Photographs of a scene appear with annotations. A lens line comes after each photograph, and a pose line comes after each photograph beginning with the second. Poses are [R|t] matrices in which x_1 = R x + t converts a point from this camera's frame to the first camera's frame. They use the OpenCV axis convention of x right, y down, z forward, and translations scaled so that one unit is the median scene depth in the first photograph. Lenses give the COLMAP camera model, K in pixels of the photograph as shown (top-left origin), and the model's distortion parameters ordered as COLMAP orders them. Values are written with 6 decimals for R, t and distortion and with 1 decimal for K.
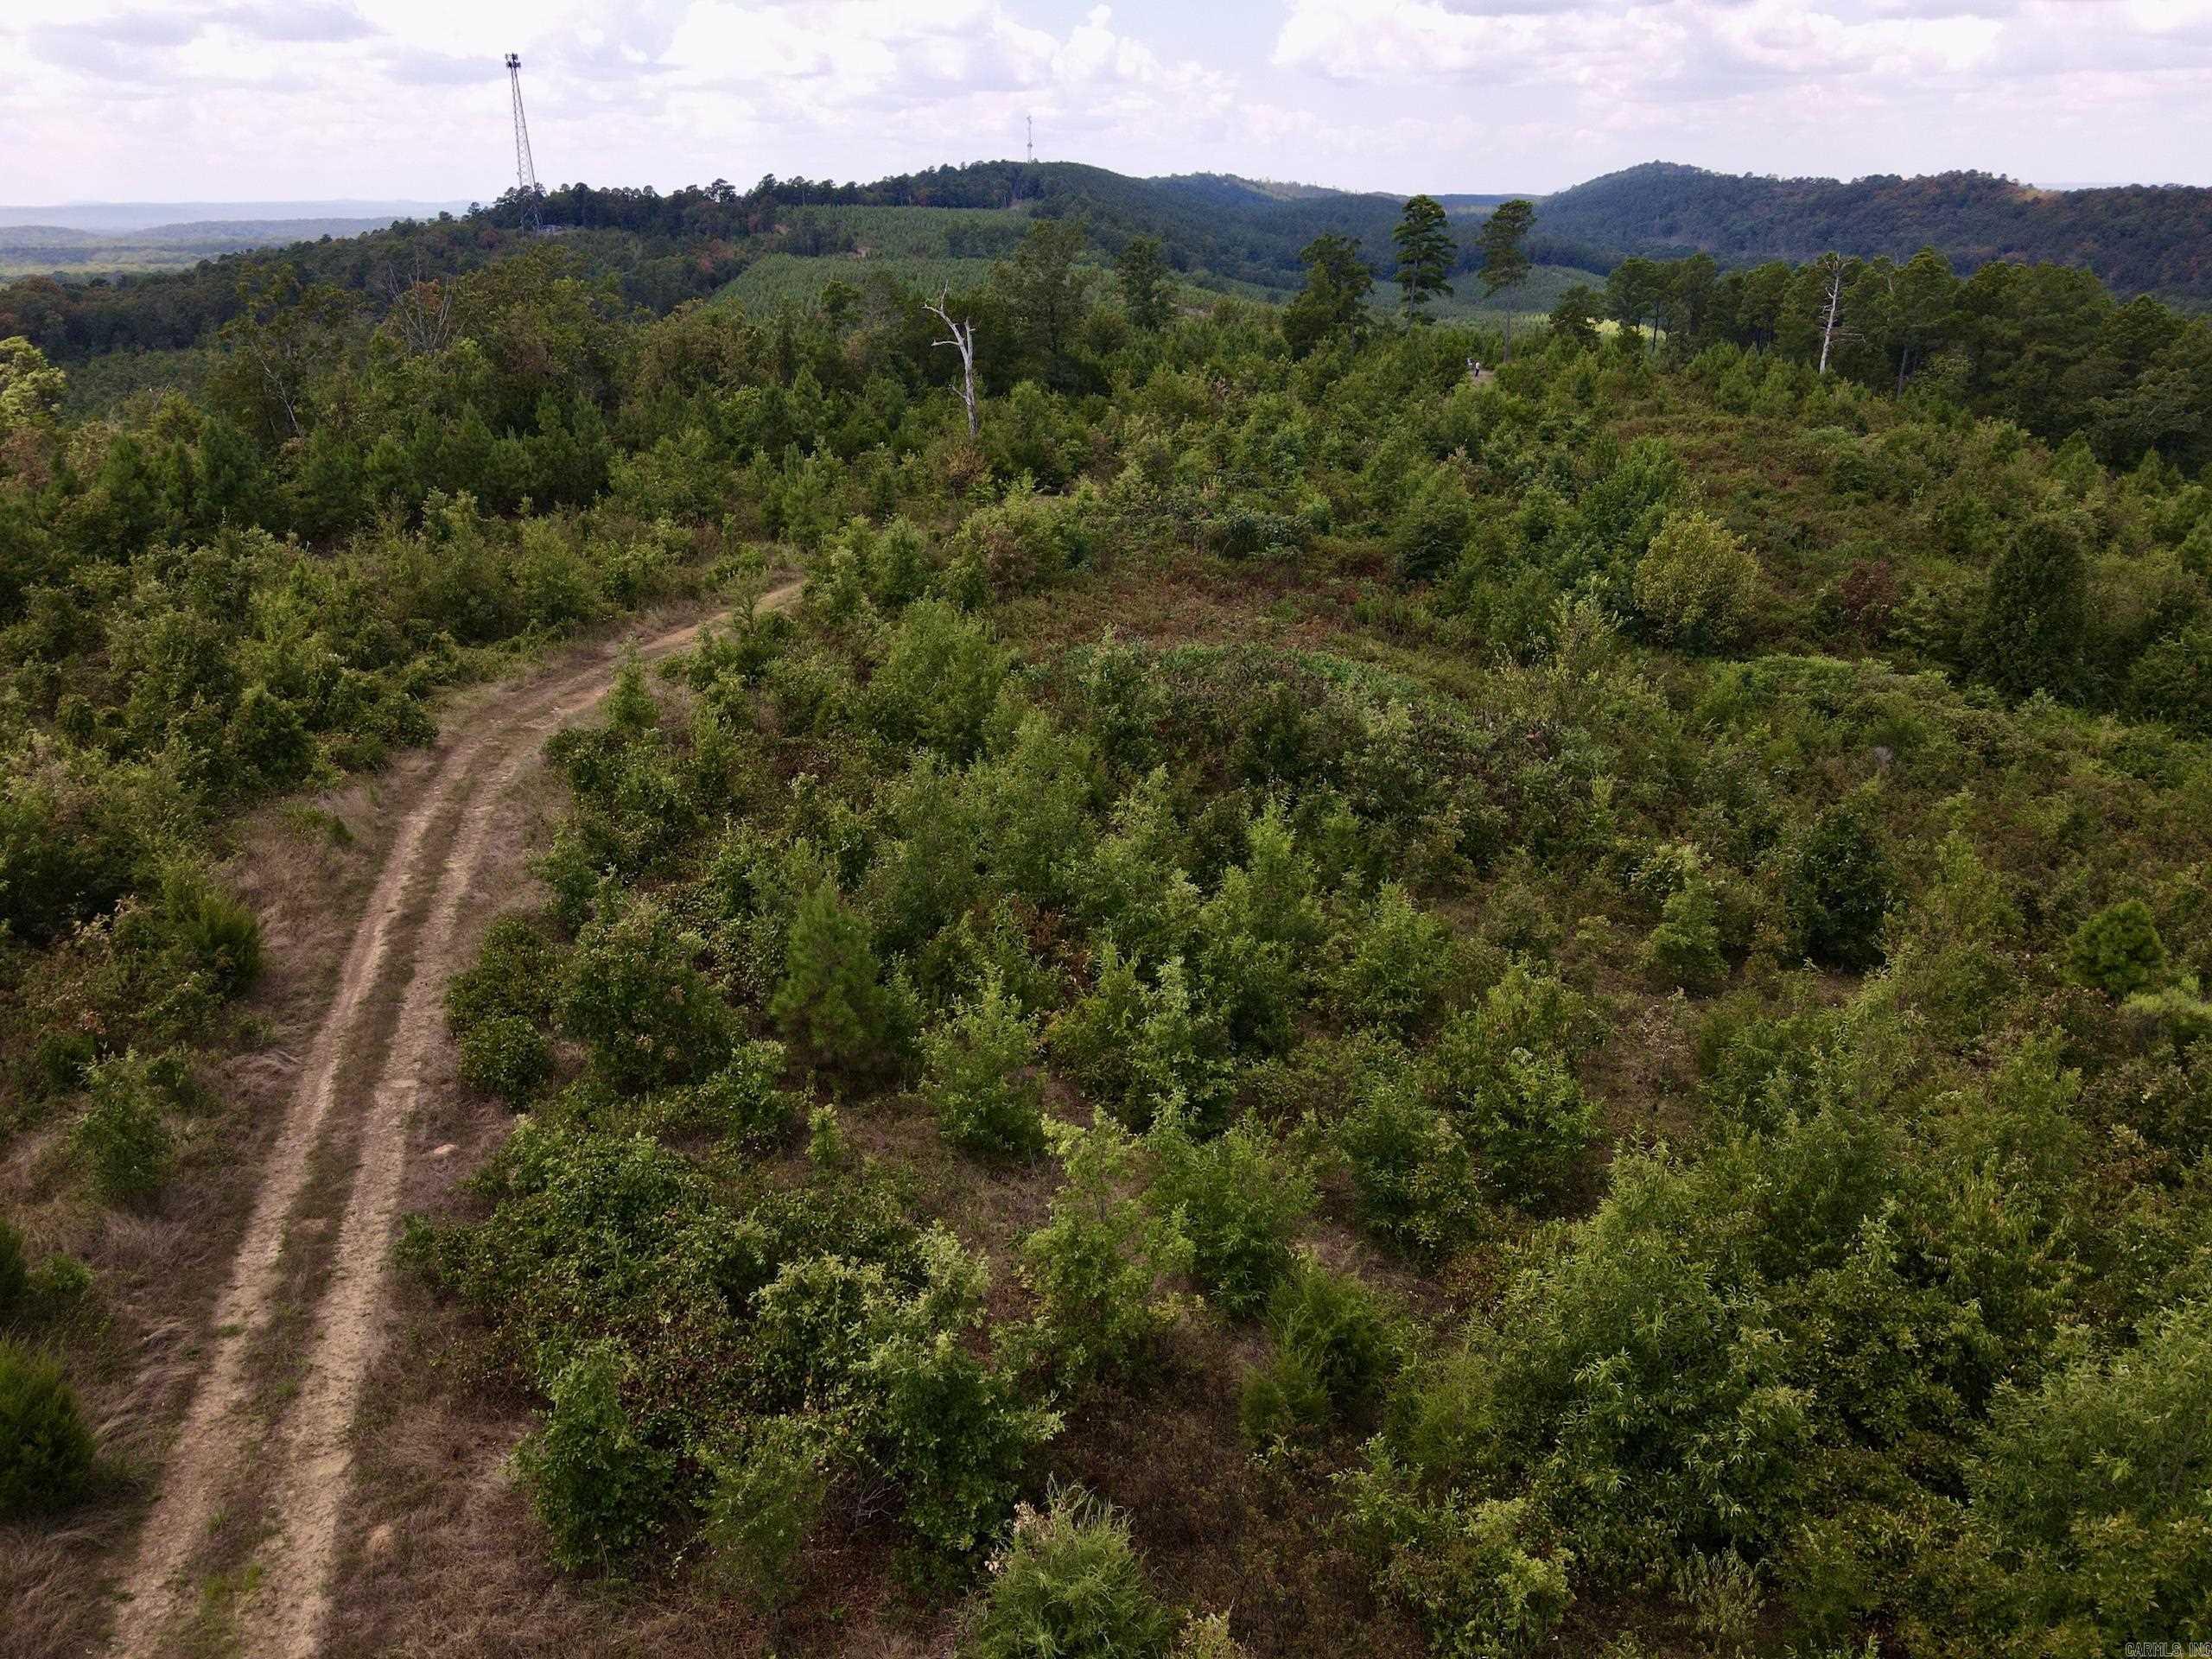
lens RADIAL K [[1619.3, 0, 1092.0], [0, 1619.3, 836.6], [0, 0, 1]] dist [0.010571, 0.002373]
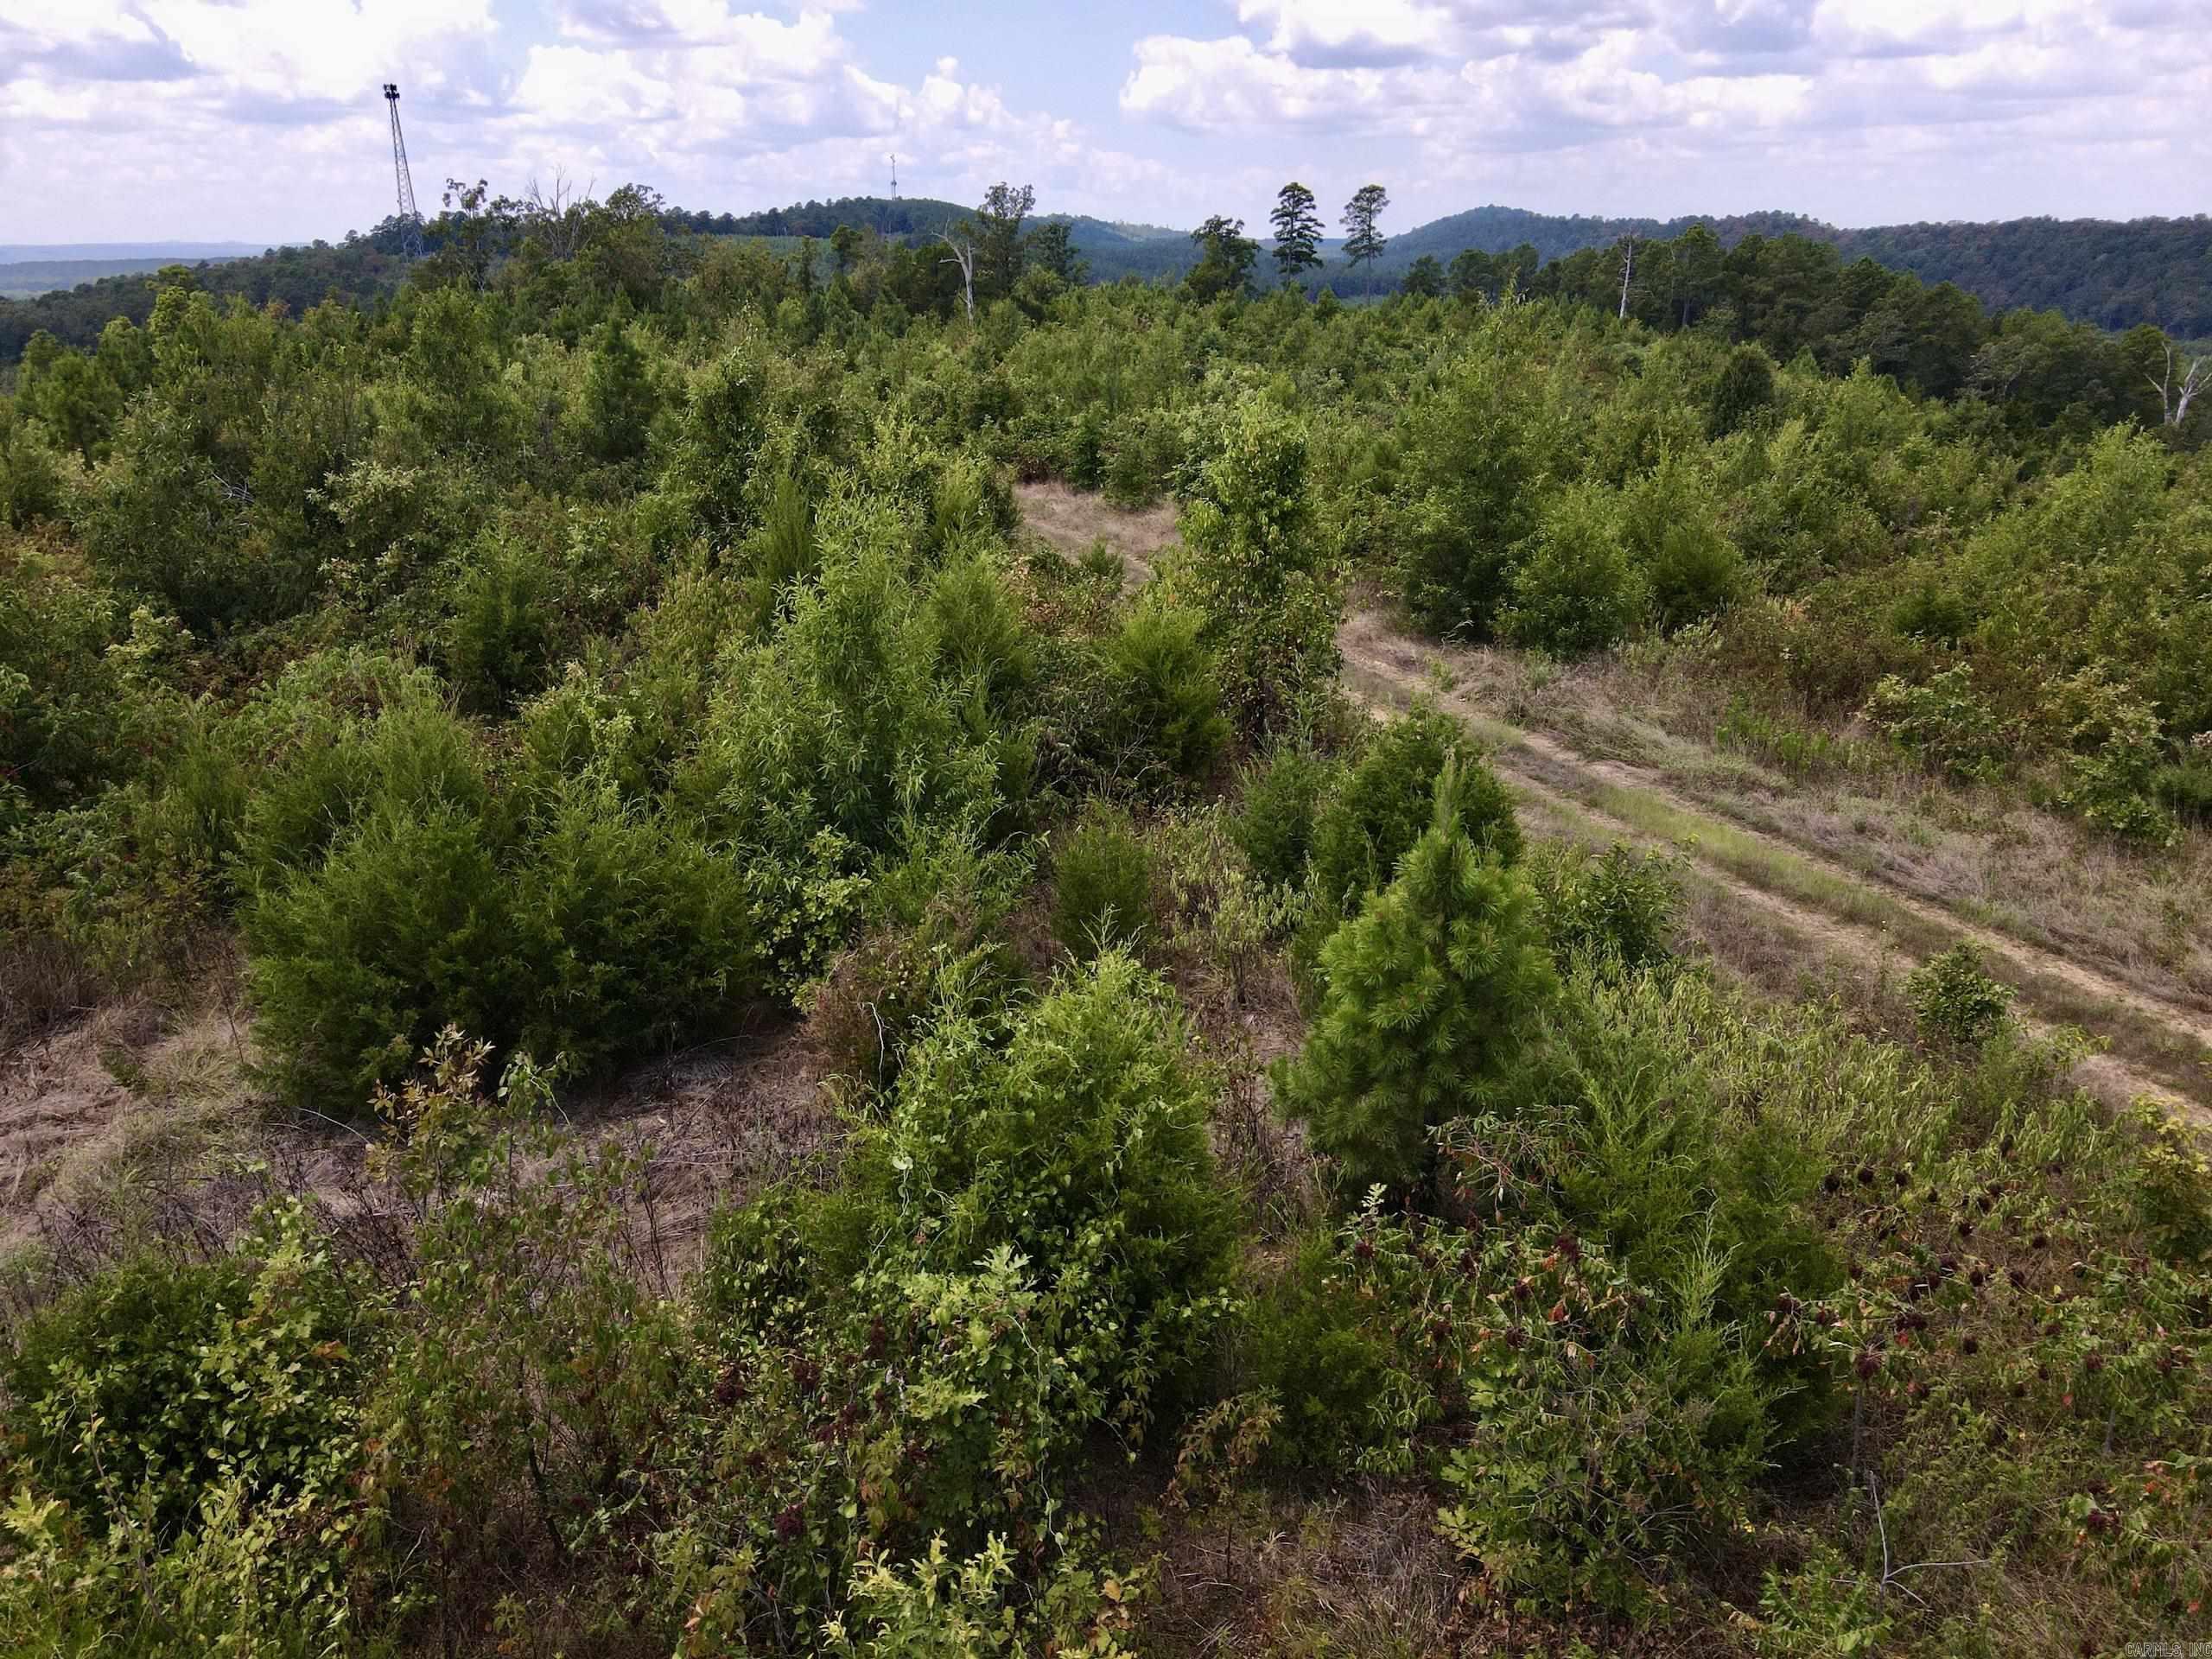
lens RADIAL K [[1619.3, 0, 1090.3], [0, 1619.3, 830.9], [0, 0, 1]] dist [0.010571, 0.002373]
pose [[0.996495, -0.026213, 0.079445, -0.012257], [0.028373, 0.999254, -0.026181, 0.024785], [-0.078699, 0.028344, 0.996495, -0.037995]]
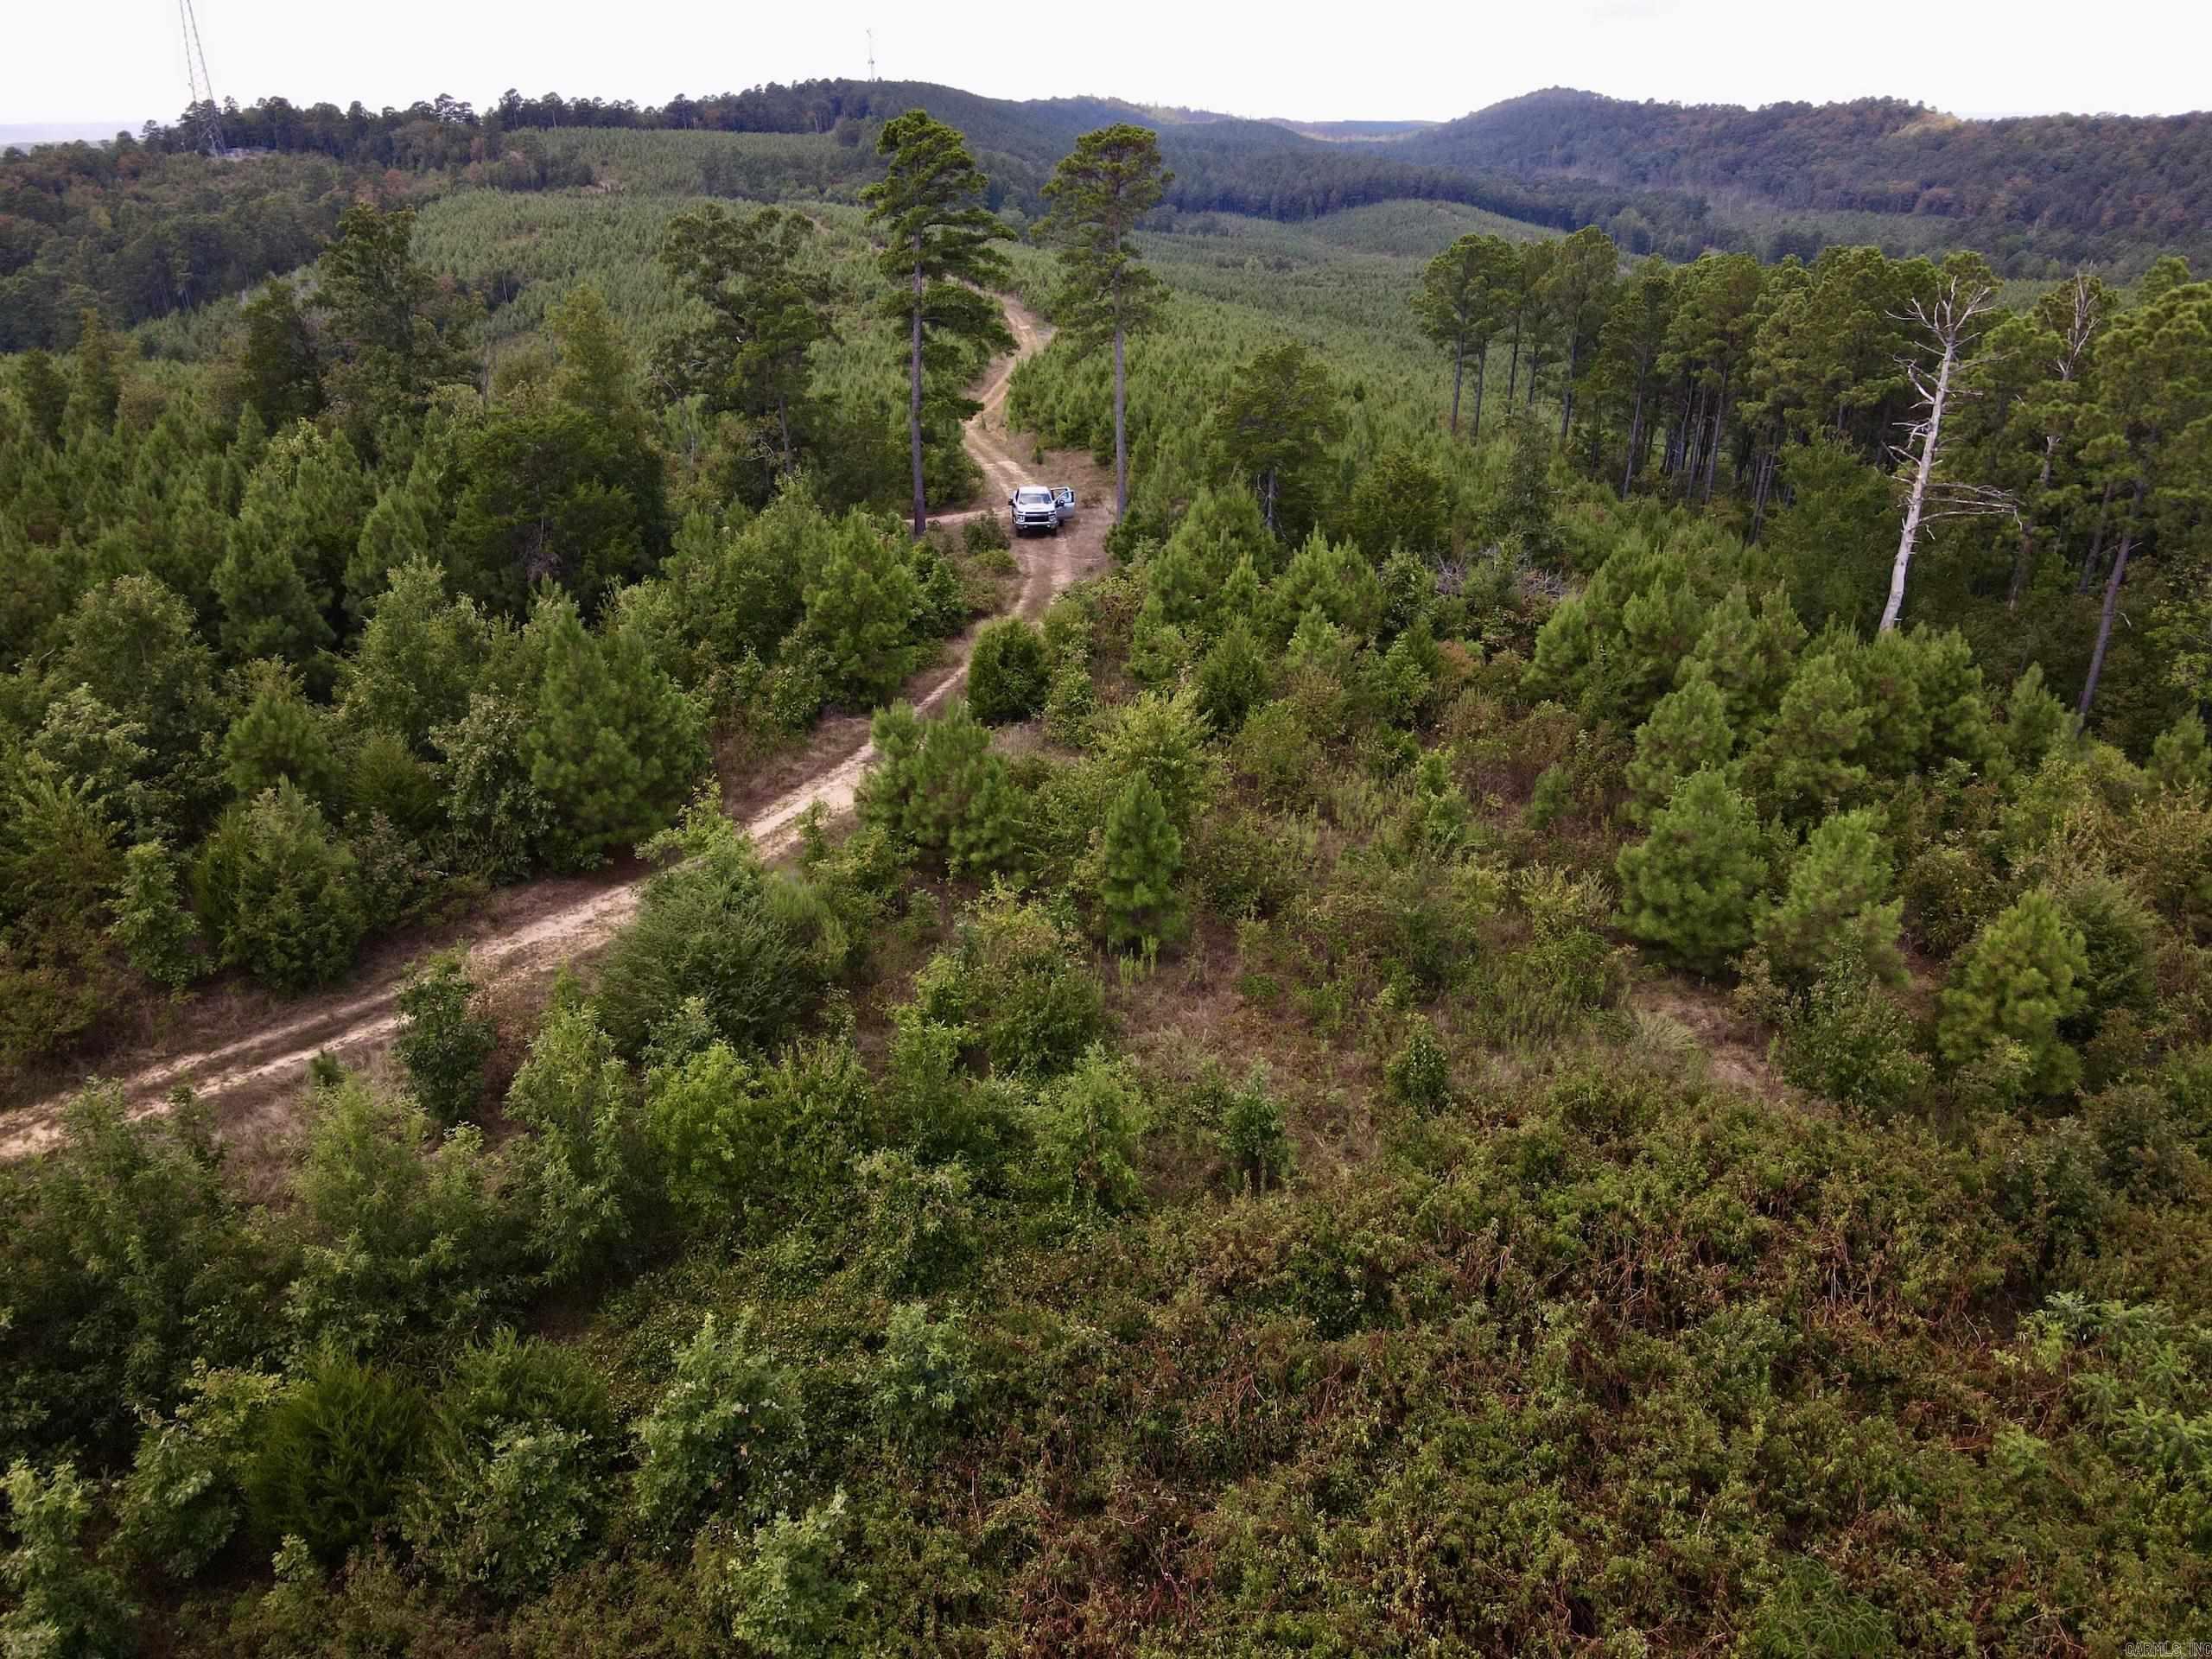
lens RADIAL K [[1619.3, 0, 1104.0], [0, 1619.3, 847.2], [0, 0, 1]] dist [0.010571, 0.002373]
pose [[0.998033, -0.020839, 0.059127, 0.051064], [0.018169, 0.998807, 0.045335, -0.051925], [-0.060002, -0.044172, 0.997220, 0.132968]]
